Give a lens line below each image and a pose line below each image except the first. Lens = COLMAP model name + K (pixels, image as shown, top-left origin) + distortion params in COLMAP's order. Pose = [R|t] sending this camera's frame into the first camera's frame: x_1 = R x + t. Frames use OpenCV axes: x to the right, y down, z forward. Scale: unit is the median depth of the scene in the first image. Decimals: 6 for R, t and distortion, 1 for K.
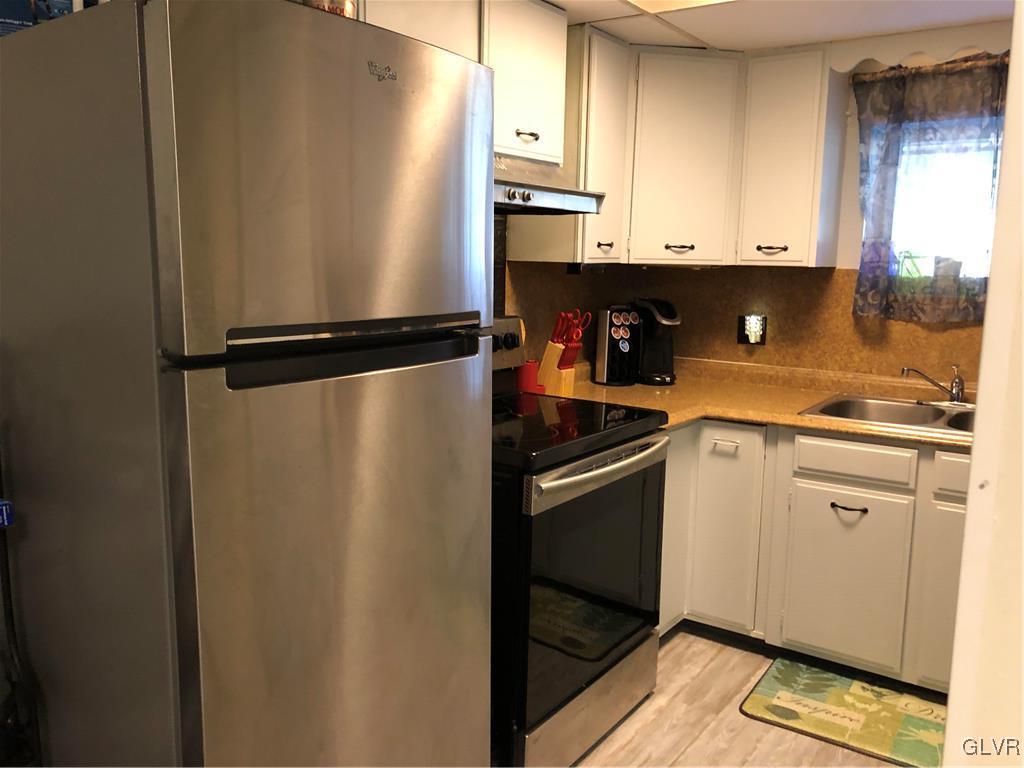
lens RADIAL K [[836.2, 0, 512.0], [0, 836.2, 384.0], [0, 0, 1]] dist [0.005747, -0.007752]
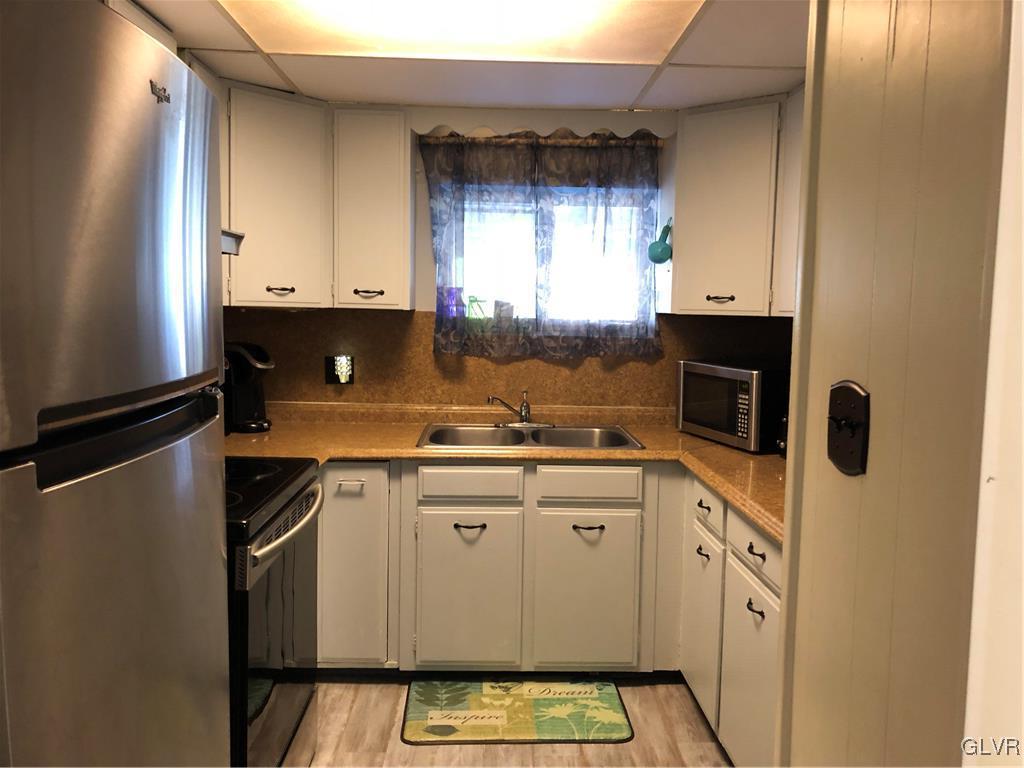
lens RADIAL K [[829.9, 0, 512.0], [0, 829.9, 384.0], [0, 0, 1]] dist [0.113151, -0.360410]
pose [[0.797223, -0.058069, 0.600885, -0.188019], [0.083563, 0.996396, -0.014577, -0.017602], [-0.597873, 0.061833, 0.799203, 0.066049]]
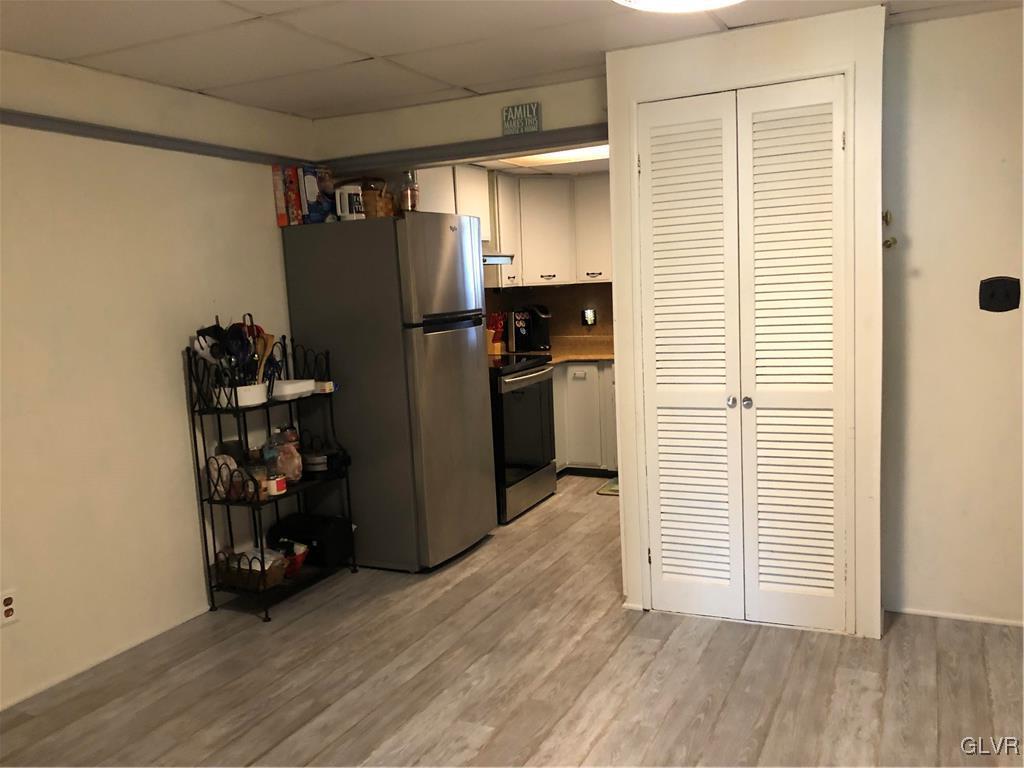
lens RADIAL K [[836.2, 0, 512.0], [0, 836.2, 384.0], [0, 0, 1]] dist [0.005747, -0.007752]
pose [[0.982918, -0.083013, 0.164259, -0.231661], [0.087823, 0.995888, -0.022226, 0.126647], [-0.161739, 0.036272, 0.986167, -0.932116]]
